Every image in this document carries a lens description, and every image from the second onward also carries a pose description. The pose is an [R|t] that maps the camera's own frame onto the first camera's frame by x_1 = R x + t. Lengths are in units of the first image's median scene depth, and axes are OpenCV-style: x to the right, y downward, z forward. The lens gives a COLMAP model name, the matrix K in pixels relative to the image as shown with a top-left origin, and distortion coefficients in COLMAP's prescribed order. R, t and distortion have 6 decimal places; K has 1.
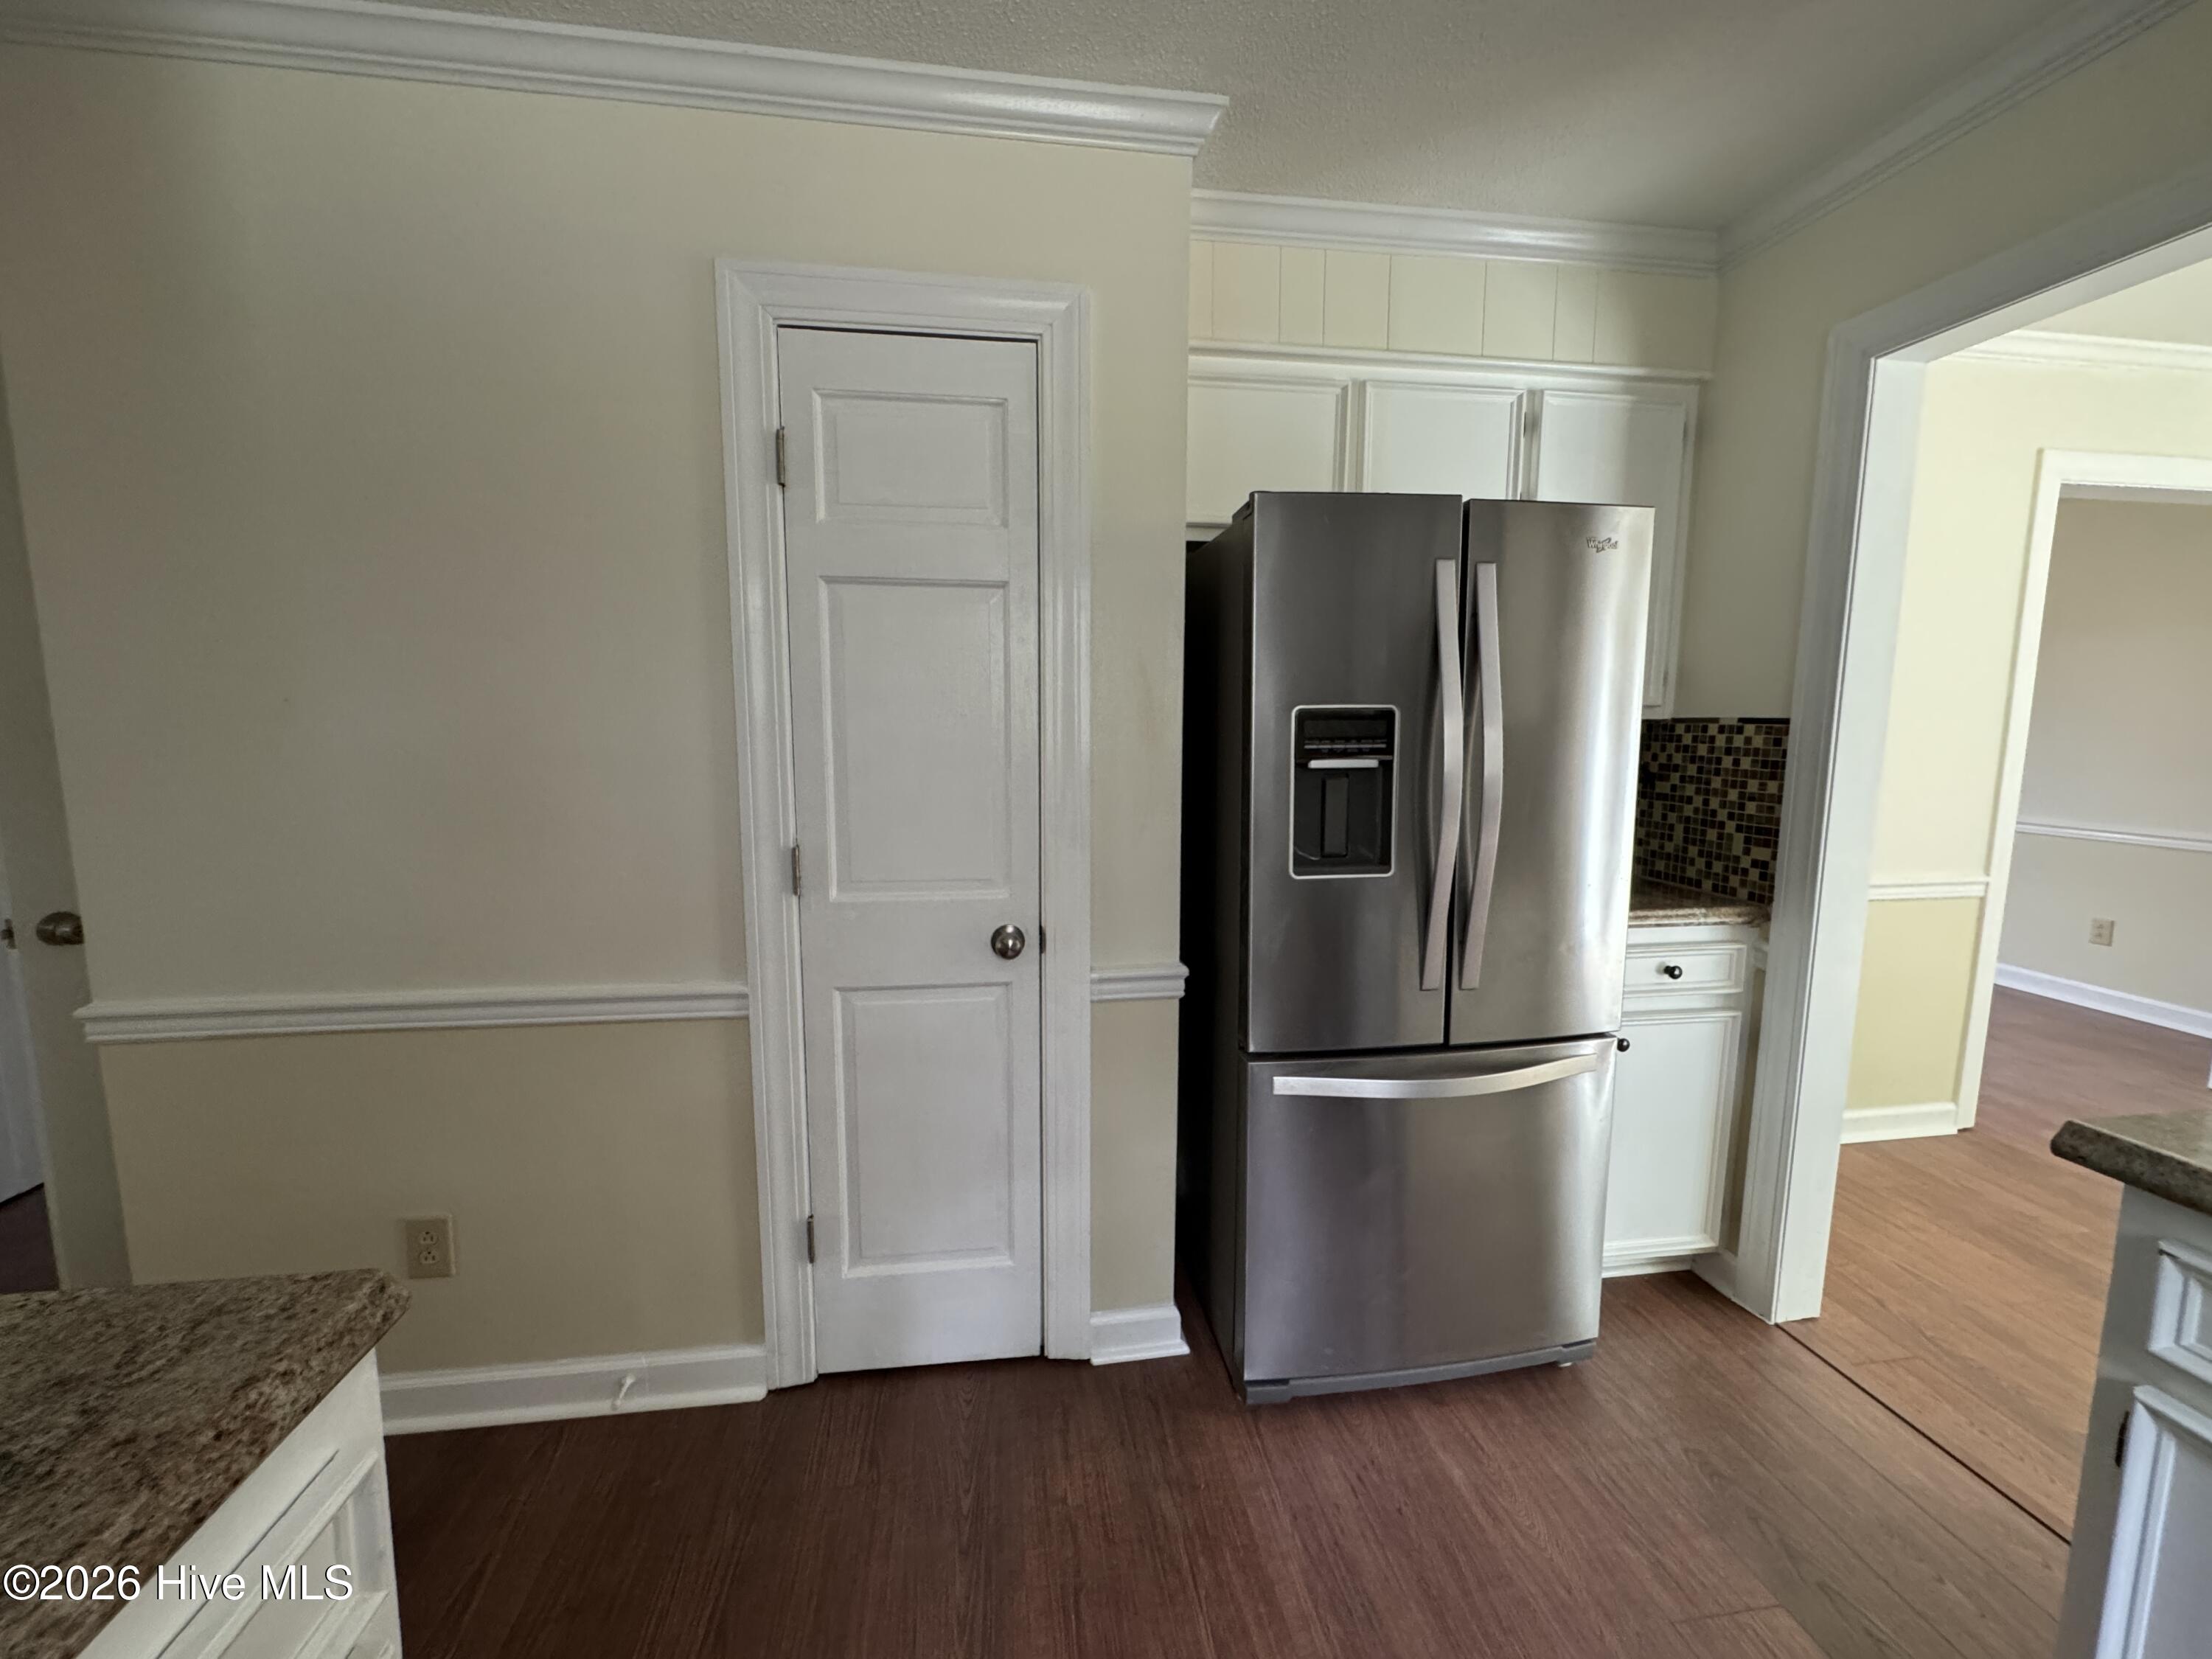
lens RADIAL K [[880.2, 0, 1108.7], [0, 880.2, 829.5], [0, 0, 1]] dist [-0.006096, 0.000656]
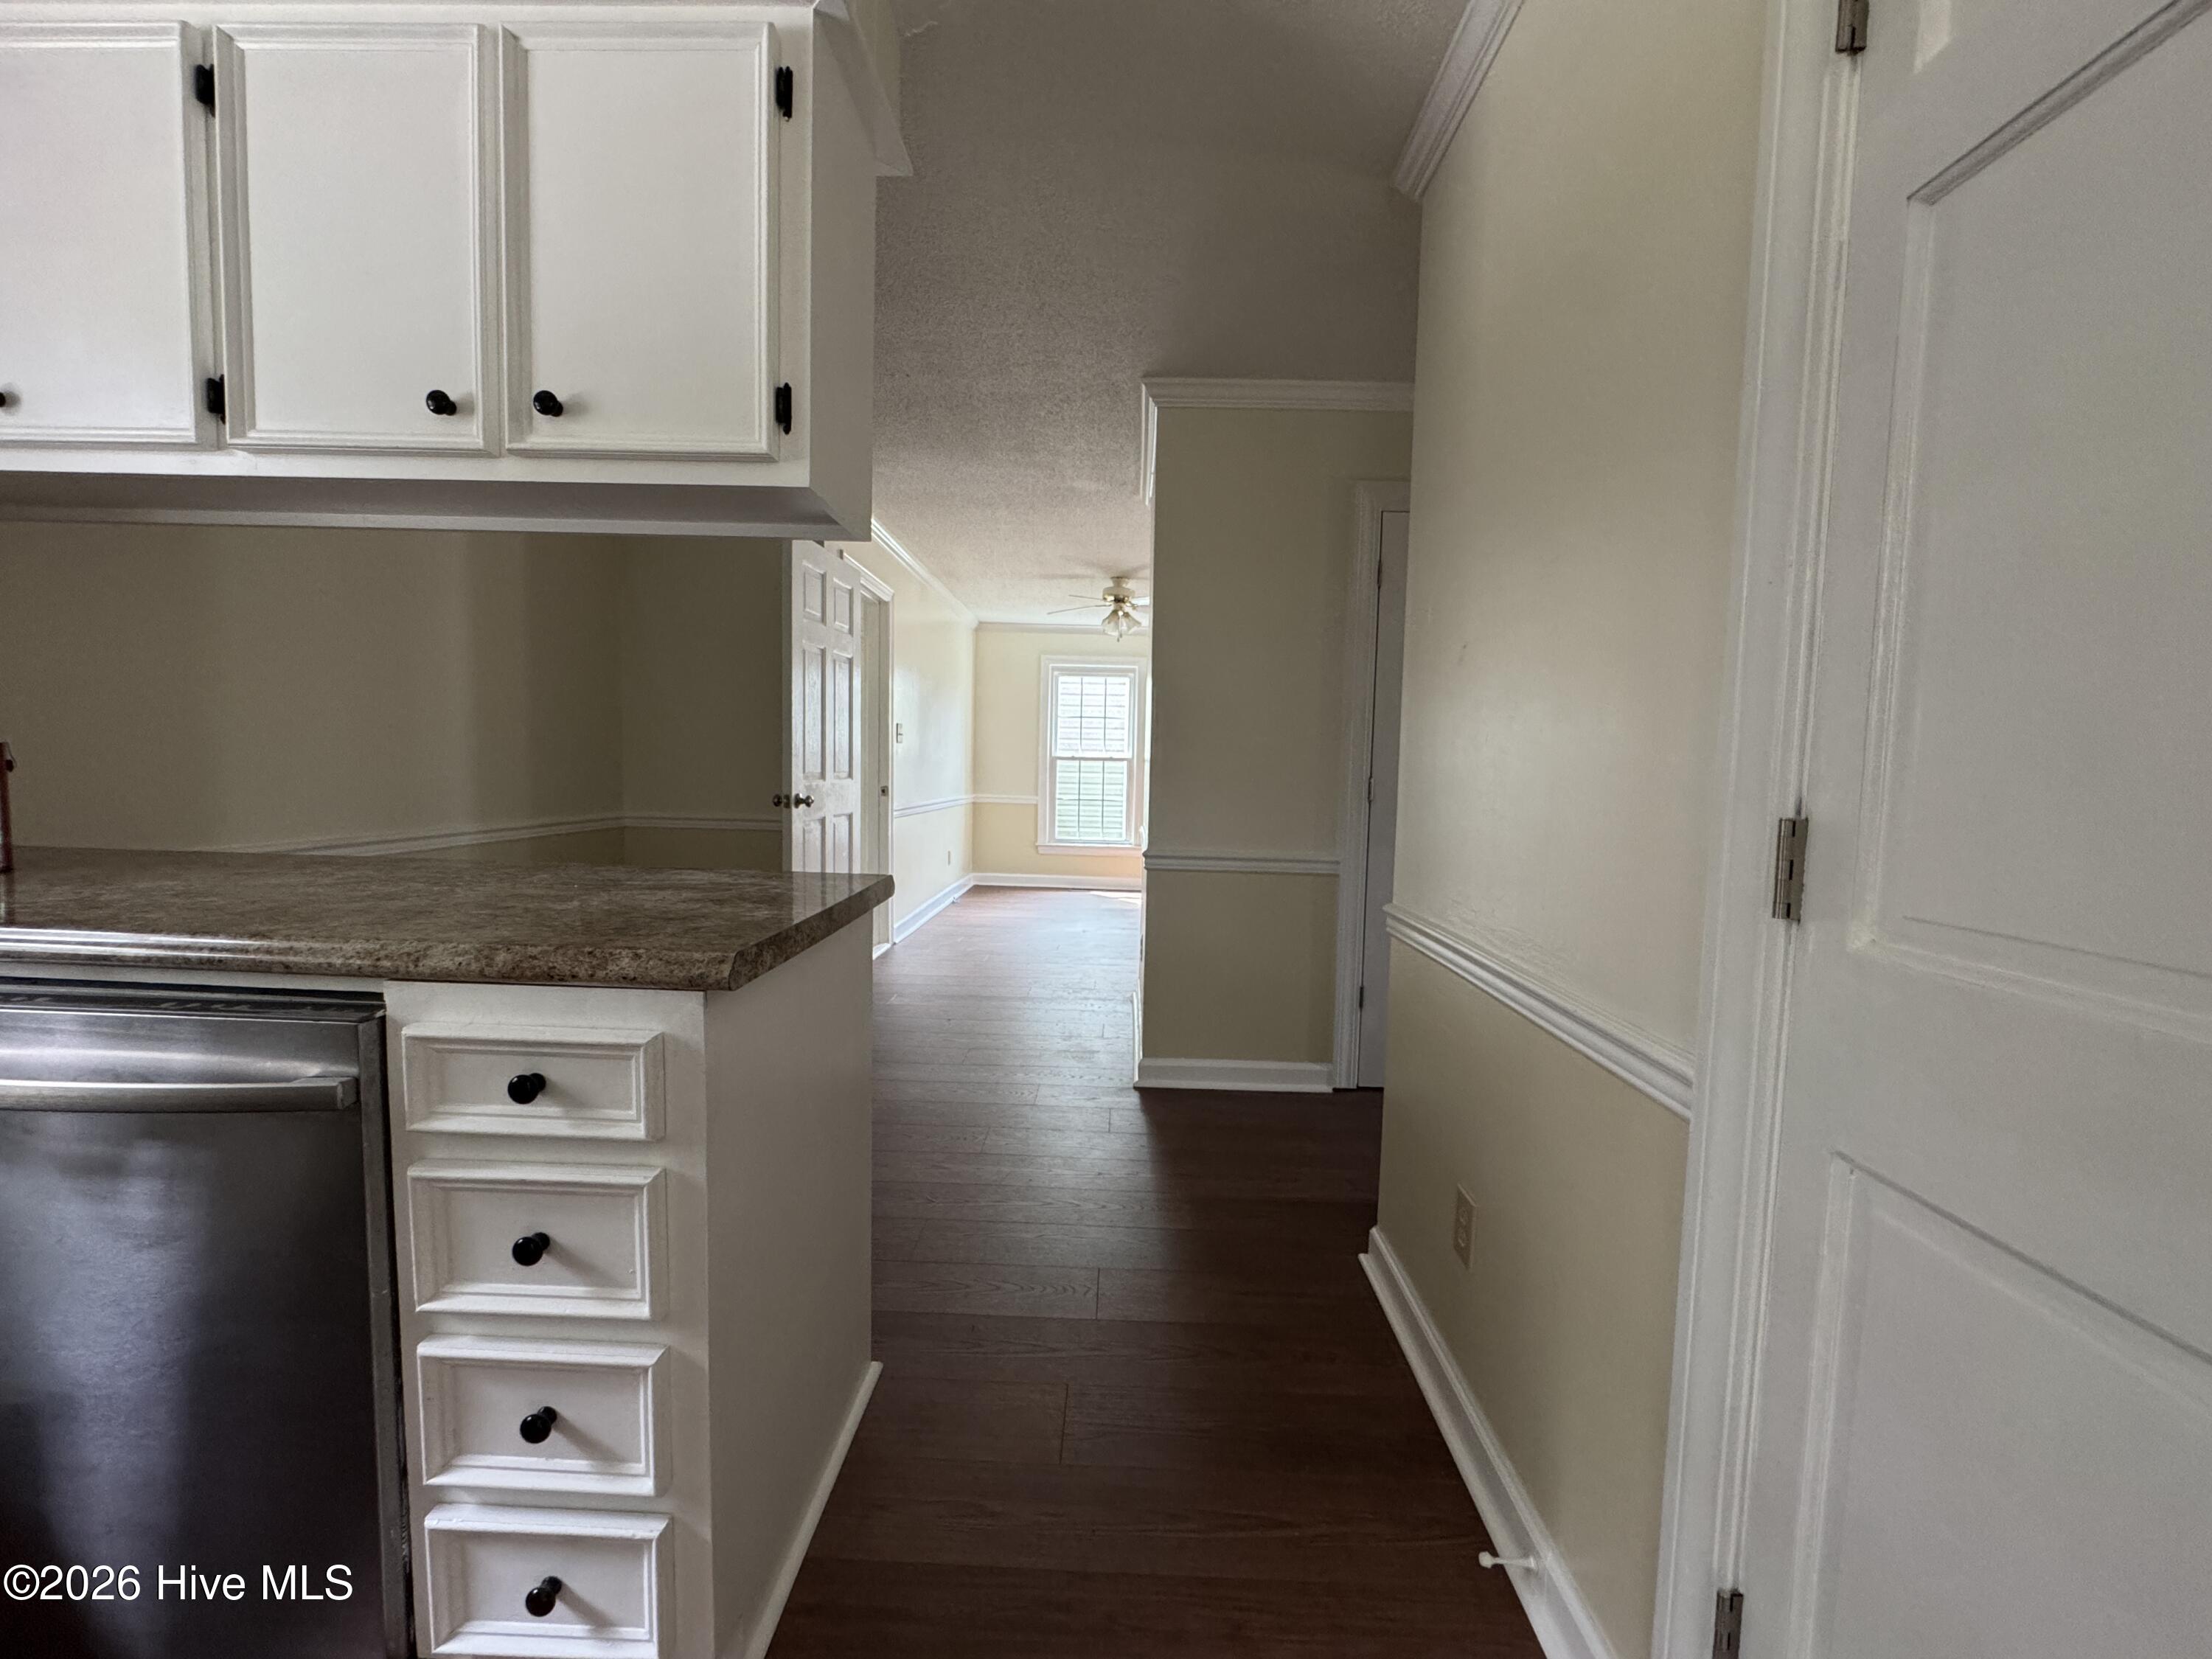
lens RADIAL K [[880.2, 0, 1095.7], [0, 880.2, 827.5], [0, 0, 1]] dist [-0.006096, 0.000656]
pose [[-0.183635, 0.052487, -0.981592, 0.185864], [-0.139000, 0.987153, 0.078788, 0.040341], [0.973117, 0.150910, -0.173980, 0.711254]]
